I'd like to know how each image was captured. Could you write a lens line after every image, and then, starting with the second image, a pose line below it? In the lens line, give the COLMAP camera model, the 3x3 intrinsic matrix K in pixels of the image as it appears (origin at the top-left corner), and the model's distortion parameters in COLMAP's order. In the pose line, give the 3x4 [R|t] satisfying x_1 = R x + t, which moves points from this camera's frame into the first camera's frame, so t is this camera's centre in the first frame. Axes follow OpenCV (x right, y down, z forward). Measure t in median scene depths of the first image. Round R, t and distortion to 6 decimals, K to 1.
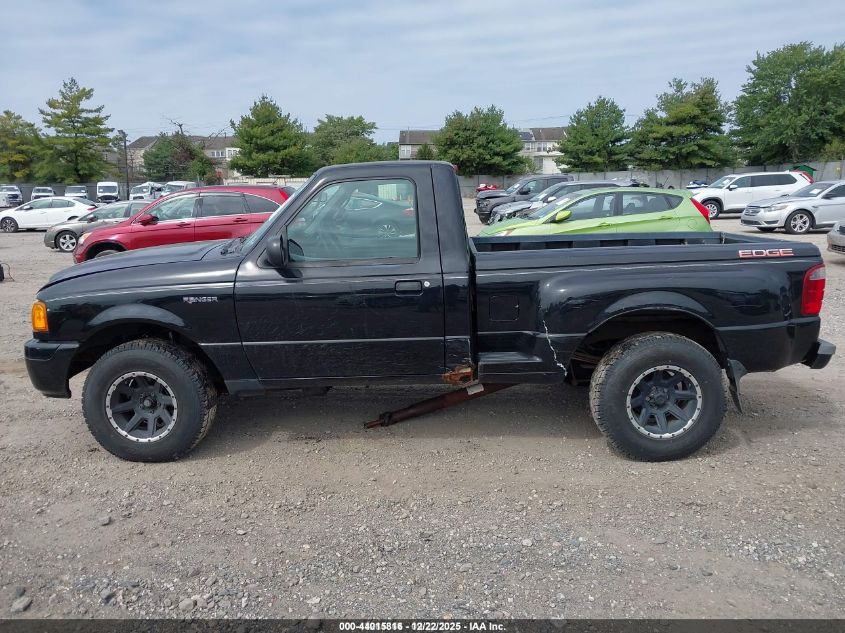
lens RADIAL K [[682.6, 0, 414.0], [0, 682.6, 291.5], [0, 0, 1]] dist [0.011962, -0.003411]
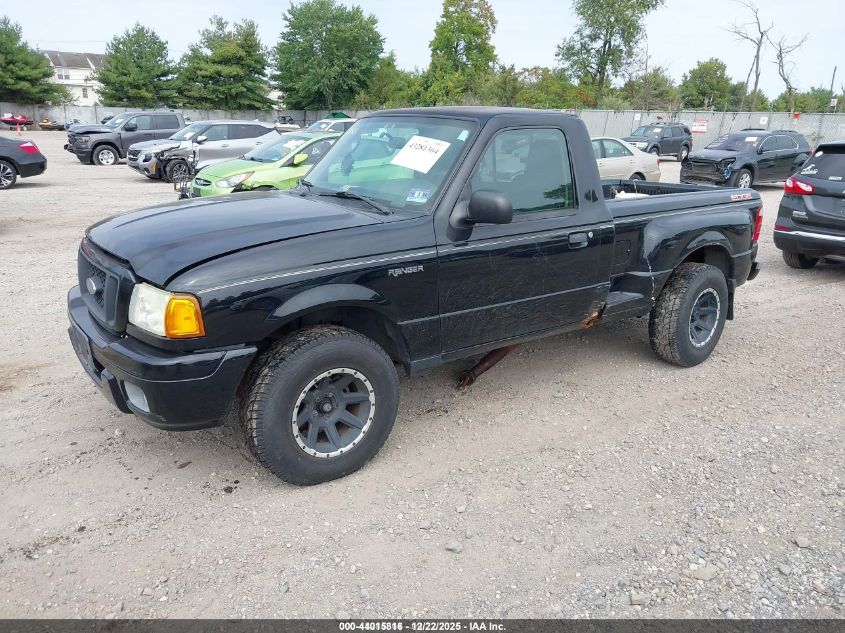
lens RADIAL K [[682.6, 0, 414.0], [0, 682.6, 291.5], [0, 0, 1]] dist [0.011962, -0.003411]
pose [[0.780125, -0.109554, 0.615957, -0.053462], [0.055204, 0.992762, 0.106656, -0.003277], [-0.623183, -0.049202, 0.780527, 0.022656]]
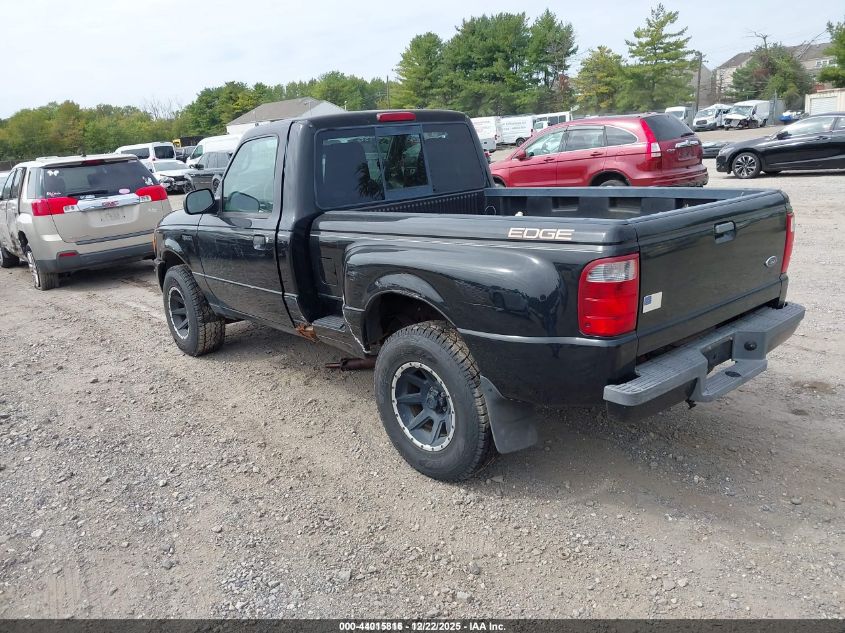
lens RADIAL K [[682.6, 0, 414.0], [0, 682.6, 291.5], [0, 0, 1]] dist [0.011962, -0.003411]
pose [[0.668452, 0.134961, -0.731408, 0.060970], [-0.053751, 0.989593, 0.133478, -0.005442], [0.741810, -0.049910, 0.668750, 0.029248]]
